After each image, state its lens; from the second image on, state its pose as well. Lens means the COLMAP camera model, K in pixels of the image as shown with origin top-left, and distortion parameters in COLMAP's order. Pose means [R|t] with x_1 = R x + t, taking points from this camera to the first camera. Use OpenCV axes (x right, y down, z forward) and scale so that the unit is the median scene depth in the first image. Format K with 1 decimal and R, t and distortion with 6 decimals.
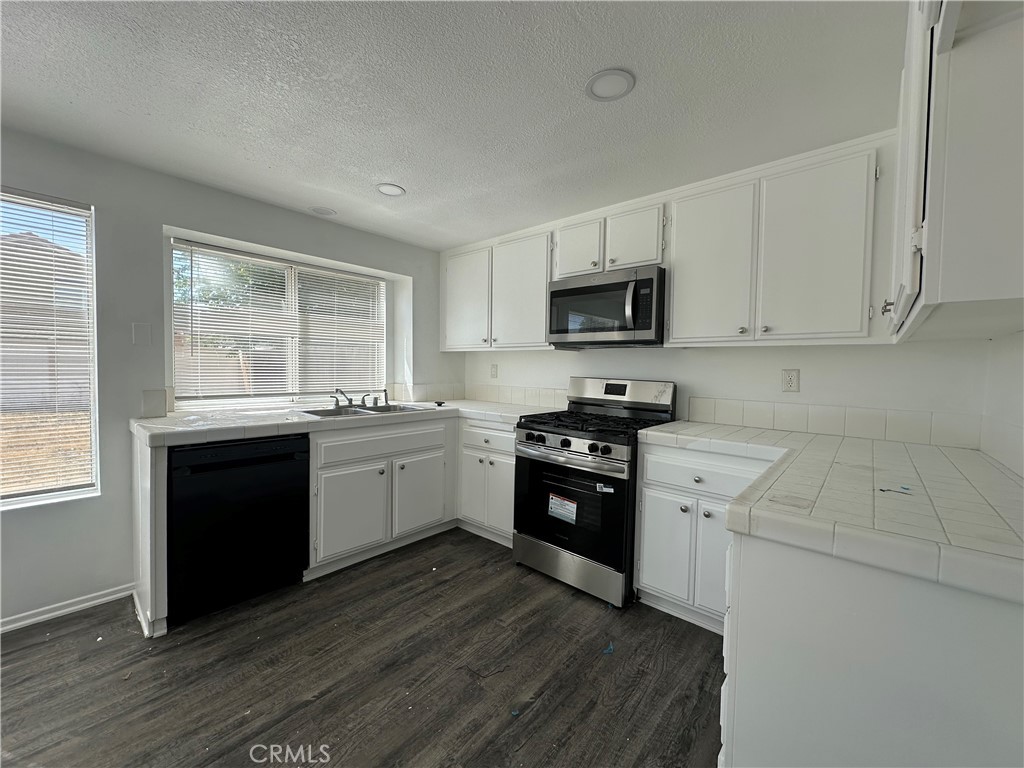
lens RADIAL K [[409.1, 0, 511.8], [0, 409.1, 381.9], [0, 0, 1]] dist [-0.002923, 0.000115]
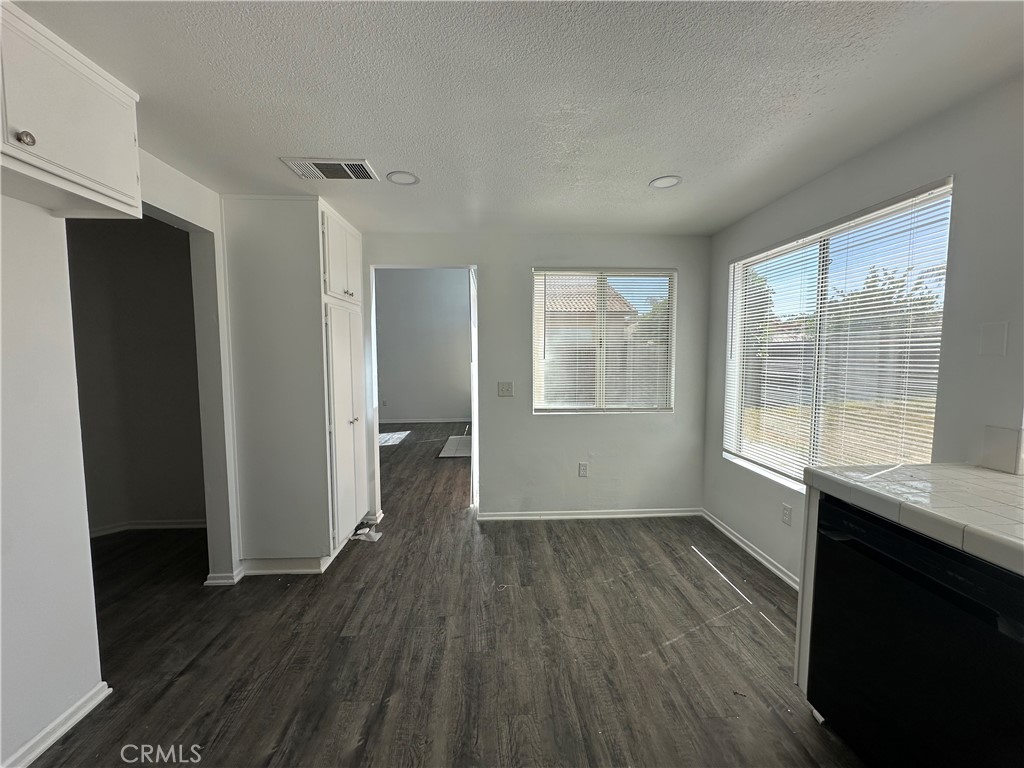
lens RADIAL K [[409.1, 0, 512.8], [0, 409.1, 384.2], [0, 0, 1]] dist [-0.002923, 0.000115]
pose [[-0.715811, 0.031514, -0.697583, 0.091747], [-0.036391, 0.995940, 0.082334, -0.066880], [0.697345, 0.084321, -0.711758, 0.871570]]
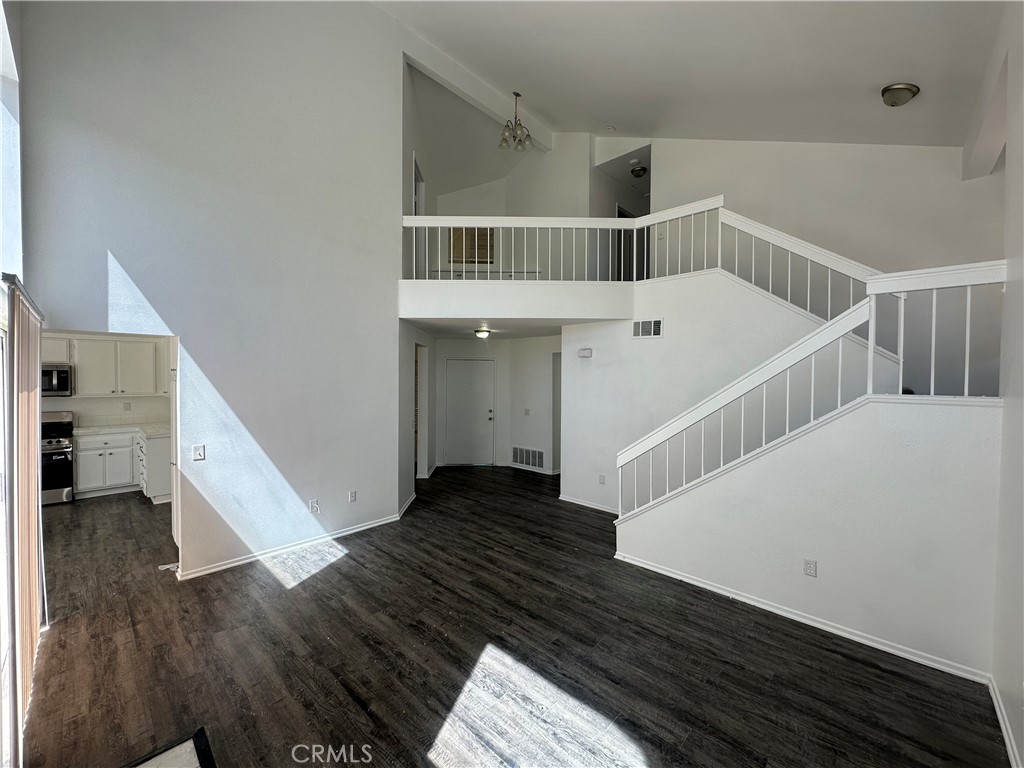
lens RADIAL K [[409.1, 0, 511.3], [0, 409.1, 386.8], [0, 0, 1]] dist [-0.002923, 0.000115]
pose [[0.036938, -0.043440, 0.998373, -1.950764], [0.031486, 0.998609, 0.042286, -0.169285], [-0.998821, 0.029872, 0.038254, -1.702722]]
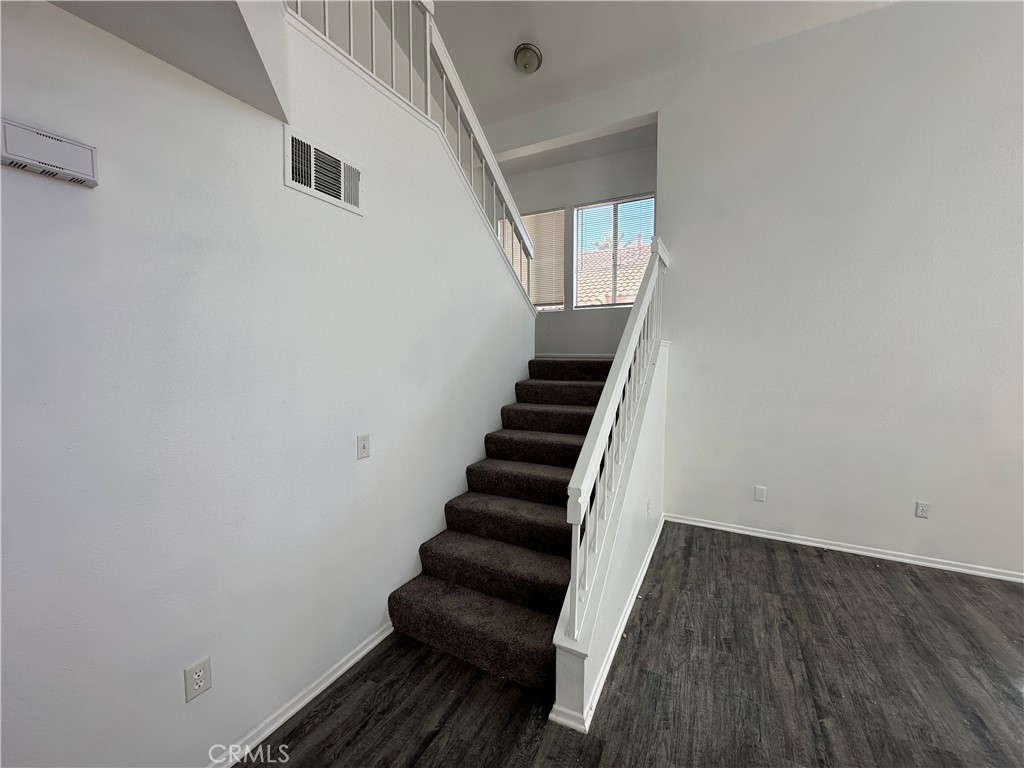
lens RADIAL K [[409.1, 0, 508.7], [0, 409.1, 381.9], [0, 0, 1]] dist [-0.002923, 0.000115]
pose [[-0.970781, -0.000675, -0.239965, -0.020476], [-0.026310, 0.994267, 0.103641, -0.058709], [0.238519, 0.106926, -0.965233, -1.460162]]
